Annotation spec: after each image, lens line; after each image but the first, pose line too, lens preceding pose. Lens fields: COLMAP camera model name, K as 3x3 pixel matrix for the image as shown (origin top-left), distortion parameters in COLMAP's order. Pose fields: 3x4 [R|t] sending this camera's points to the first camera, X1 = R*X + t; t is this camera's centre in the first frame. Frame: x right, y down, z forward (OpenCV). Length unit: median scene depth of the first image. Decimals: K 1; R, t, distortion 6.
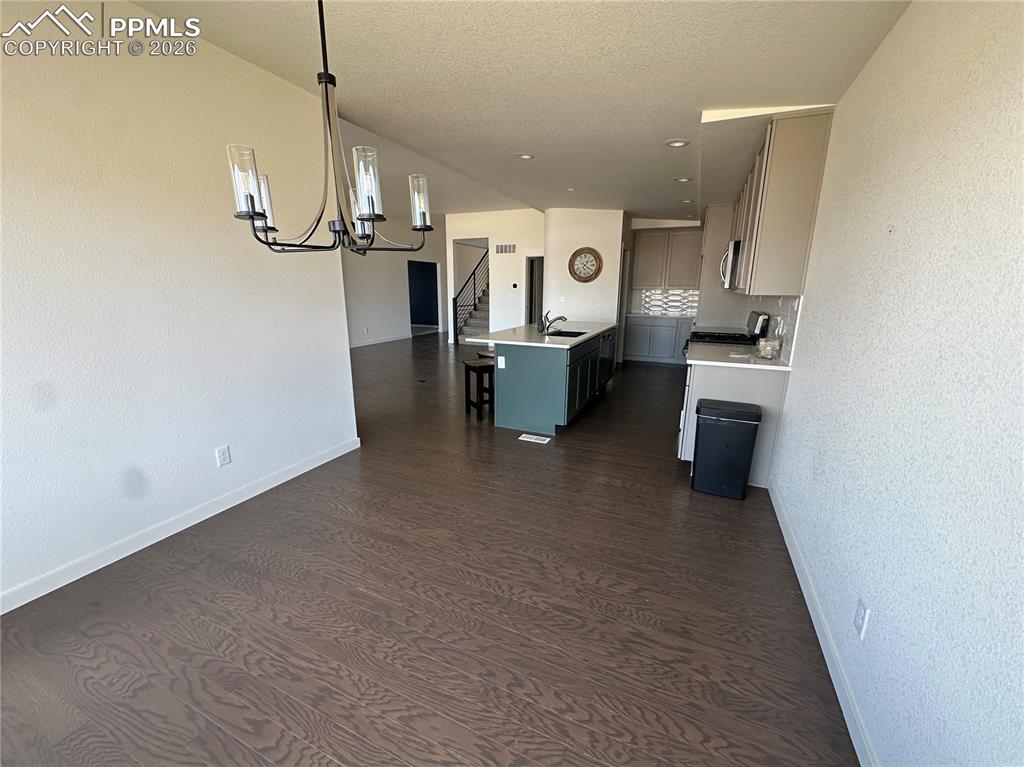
lens RADIAL K [[407.9, 0, 509.8], [0, 407.9, 383.9], [0, 0, 1]] dist [-0.006867, 0.000652]
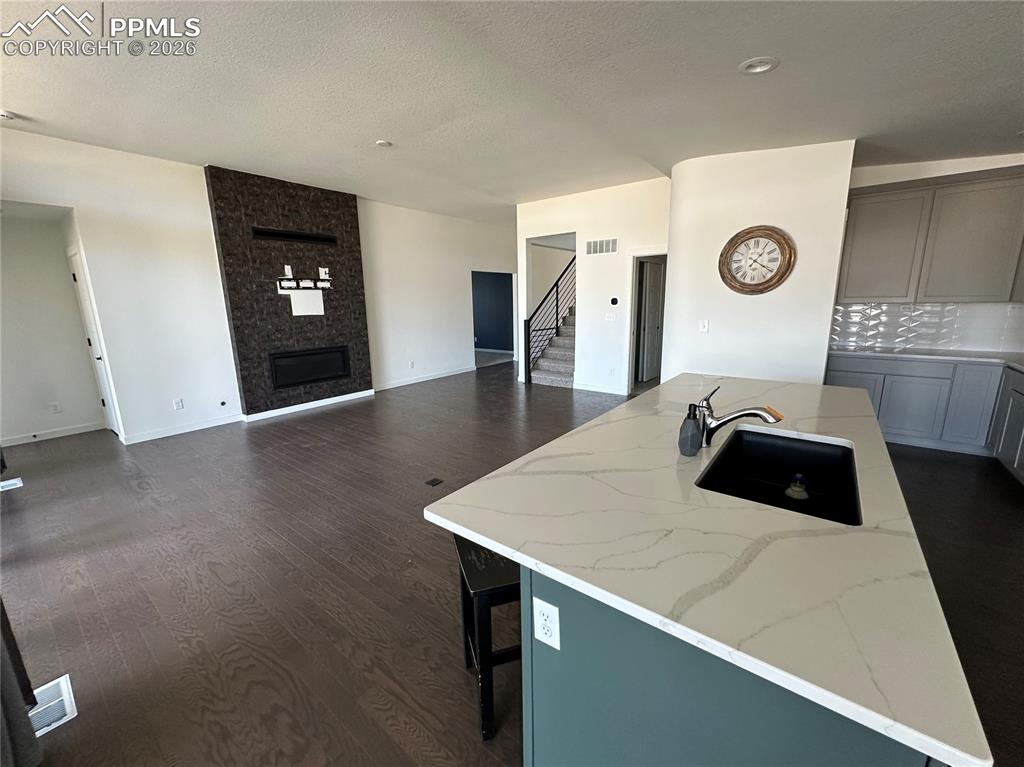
lens RADIAL K [[407.9, 0, 514.9], [0, 407.9, 381.8], [0, 0, 1]] dist [-0.006867, 0.000652]
pose [[0.974867, 0.022692, -0.221628, 0.004508], [-0.030683, 0.998995, -0.032680, -0.075484], [0.220664, 0.038659, 0.974583, 0.292932]]
